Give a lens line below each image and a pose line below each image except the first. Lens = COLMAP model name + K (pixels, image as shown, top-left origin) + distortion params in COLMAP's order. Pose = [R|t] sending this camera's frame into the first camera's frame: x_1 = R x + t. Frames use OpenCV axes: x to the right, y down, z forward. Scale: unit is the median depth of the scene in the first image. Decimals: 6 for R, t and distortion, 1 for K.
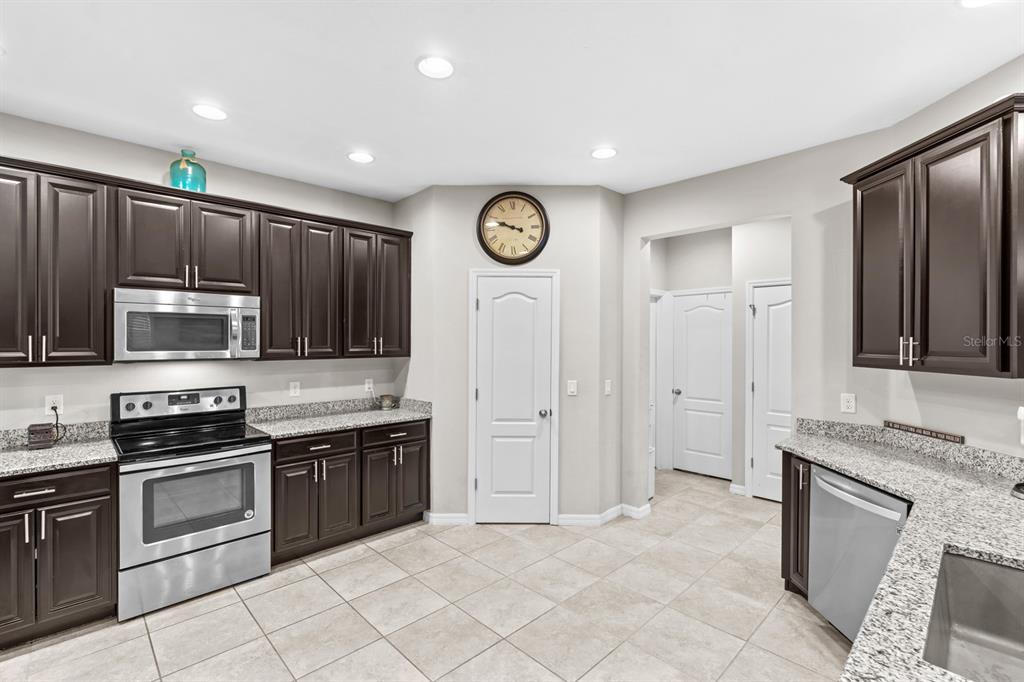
lens RADIAL K [[461.6, 0, 508.5], [0, 461.6, 337.4], [0, 0, 1]] dist [0.002436, 0.001373]
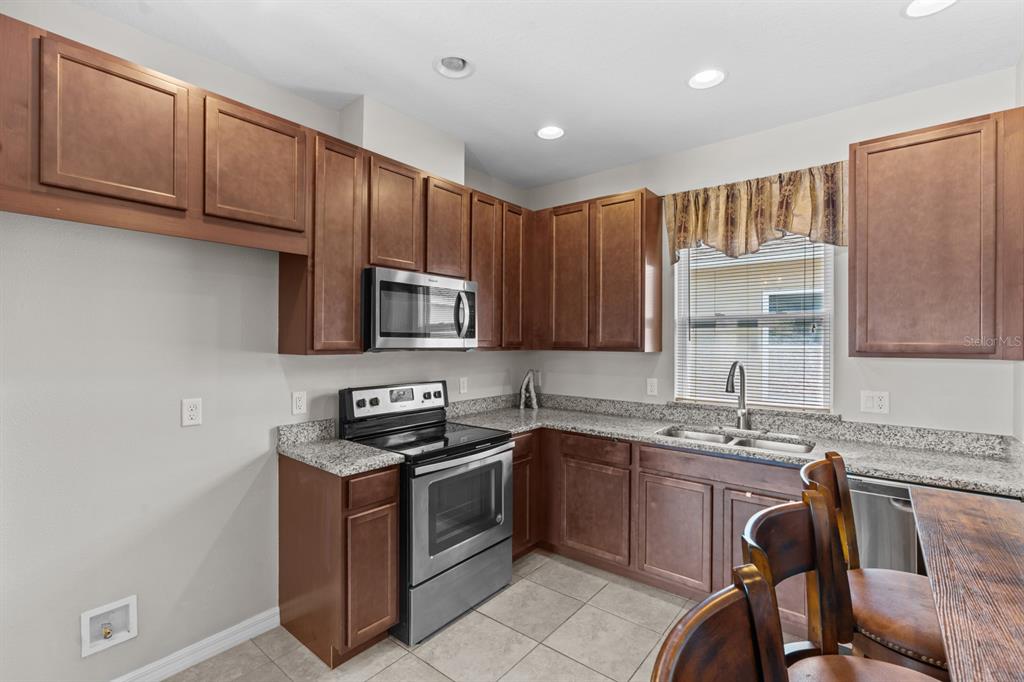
lens RADIAL K [[461.6, 0, 514.4], [0, 461.6, 343.4], [0, 0, 1]] dist [0.002436, 0.001373]
pose [[0.993197, -0.003892, 0.116380, -0.621065], [0.003200, 0.999976, 0.006132, 0.030895], [-0.116401, -0.005718, 0.993186, 0.092159]]
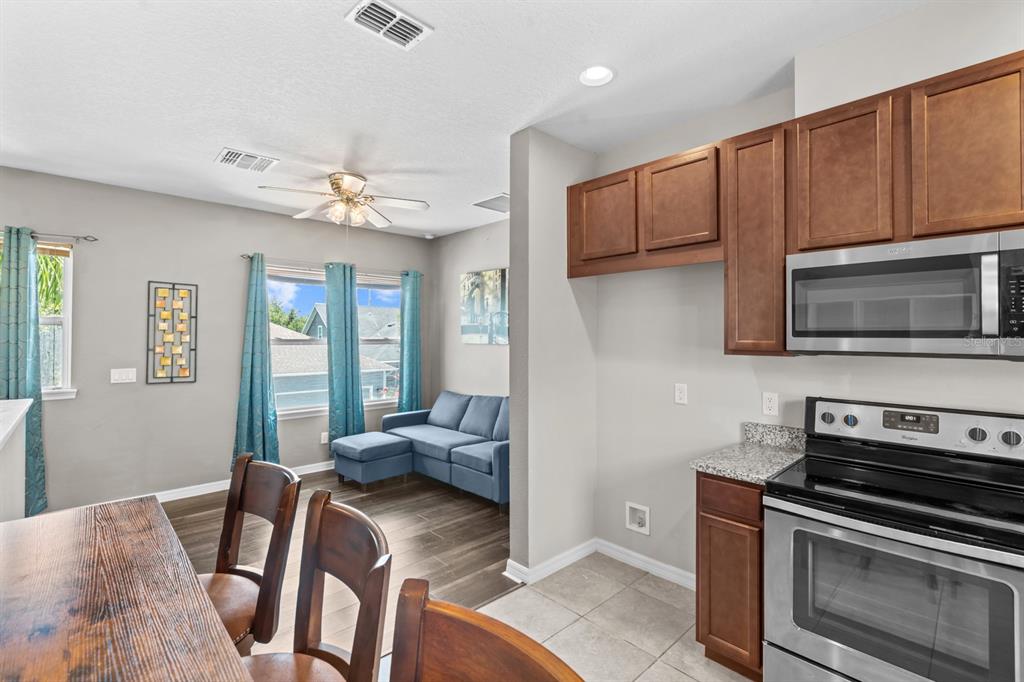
lens RADIAL K [[461.6, 0, 510.7], [0, 461.6, 336.1], [0, 0, 1]] dist [0.002436, 0.001373]
pose [[-0.010474, -0.010340, -0.999892, -0.091149], [-0.004403, 0.999937, -0.010295, 0.031817], [0.999935, 0.004294, -0.010519, 0.506752]]
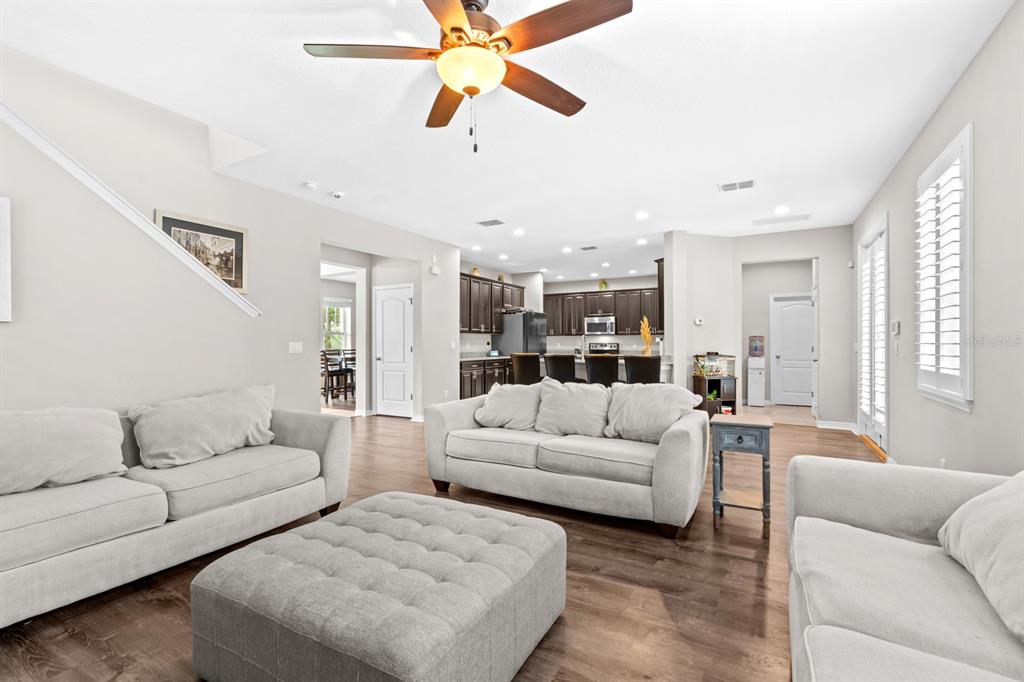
lens RADIAL K [[461.6, 0, 519.4], [0, 461.6, 343.2], [0, 0, 1]] dist [0.002436, 0.001373]
pose [[0.299290, -0.000686, -0.954162, 2.737020], [-0.000888, 0.999999, -0.000998, 0.123578], [0.954162, 0.001146, 0.299289, -0.775641]]
